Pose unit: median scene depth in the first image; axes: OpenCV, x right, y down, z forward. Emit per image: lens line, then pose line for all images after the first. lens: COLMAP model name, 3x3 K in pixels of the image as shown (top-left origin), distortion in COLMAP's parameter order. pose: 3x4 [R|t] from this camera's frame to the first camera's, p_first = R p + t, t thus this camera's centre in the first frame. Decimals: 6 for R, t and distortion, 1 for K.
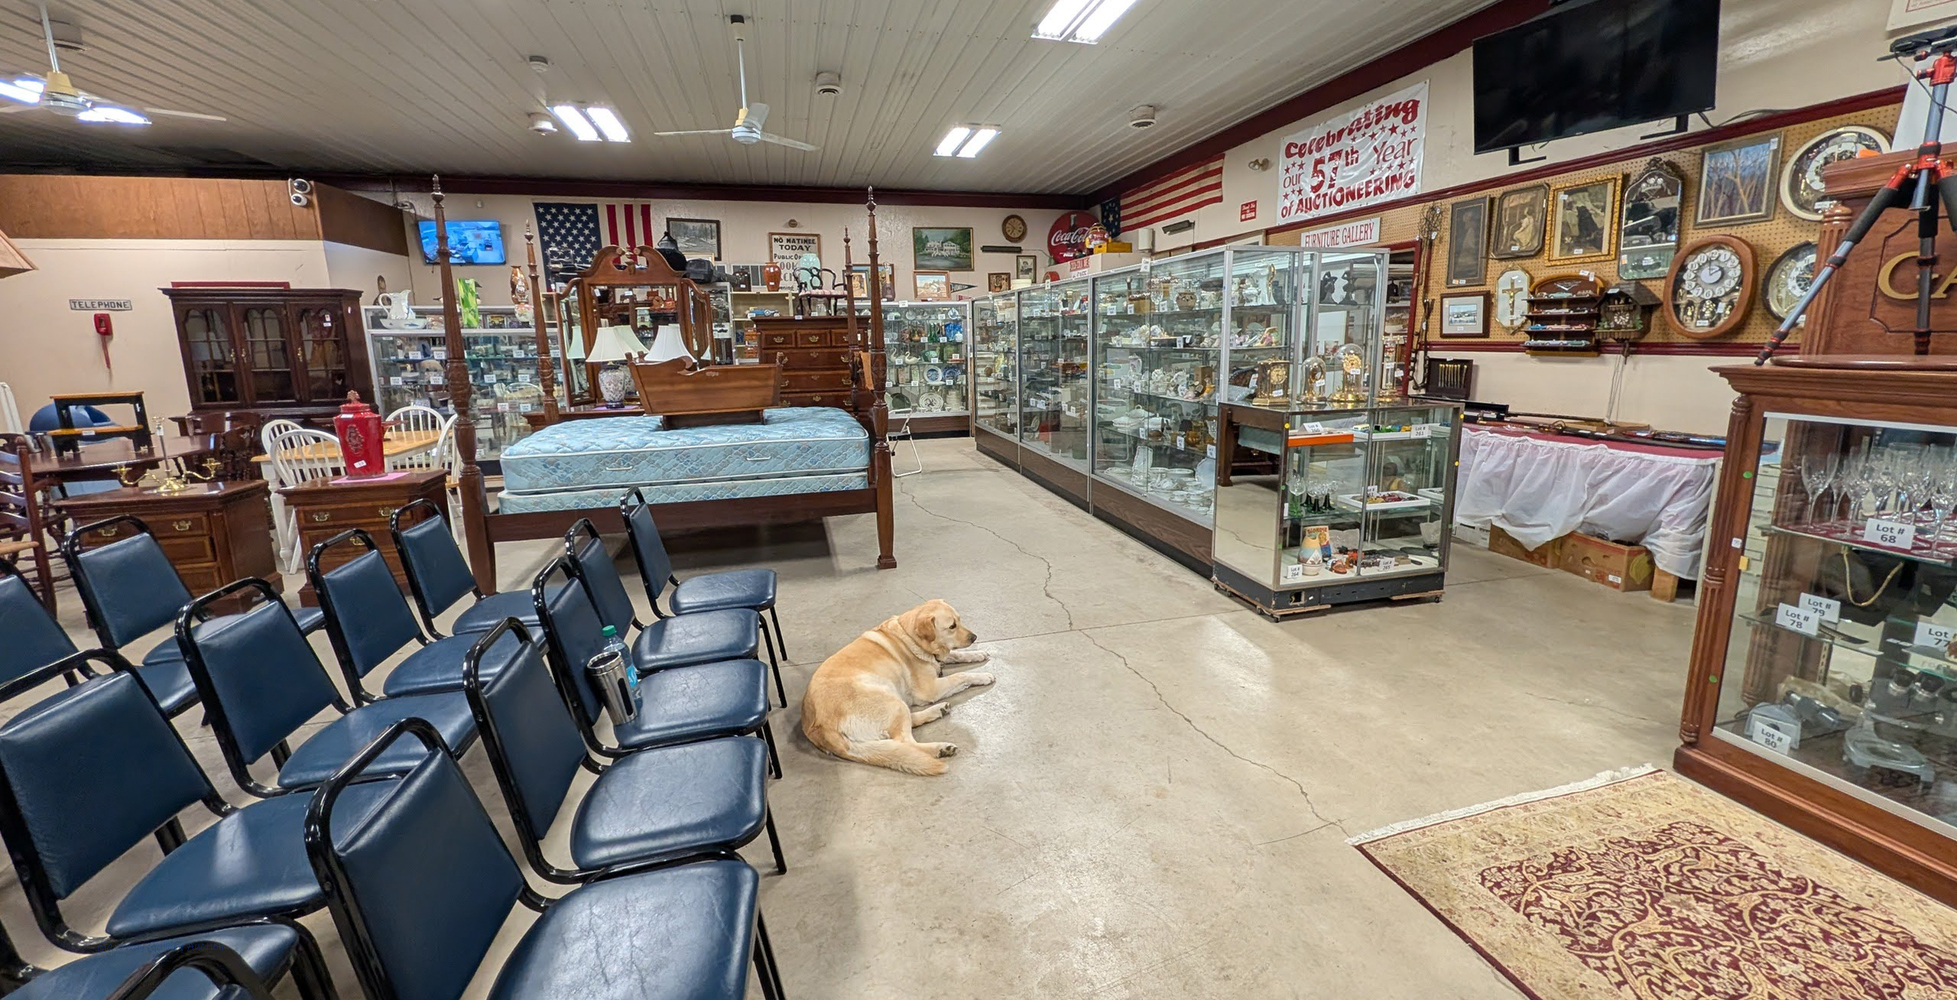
lens RADIAL K [[775.0, 0, 981.7], [0, 775.0, 482.5], [0, 0, 1]] dist [0.000107, 0.000101]
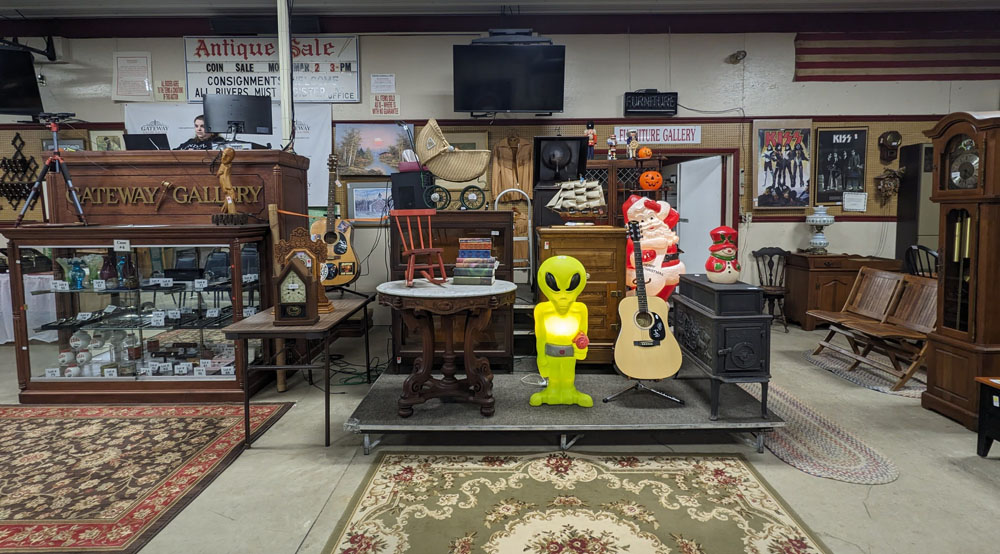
lens RADIAL K [[485.7, 0, 500.4], [0, 485.7, 247.7], [0, 0, 1]] dist [0.000896, 0.000714]
pose [[0.287913, -0.064627, 0.955473, -0.041922], [0.183913, 0.982880, 0.011063, 0.165340], [-0.939831, 0.172538, 0.294870, -0.839318]]
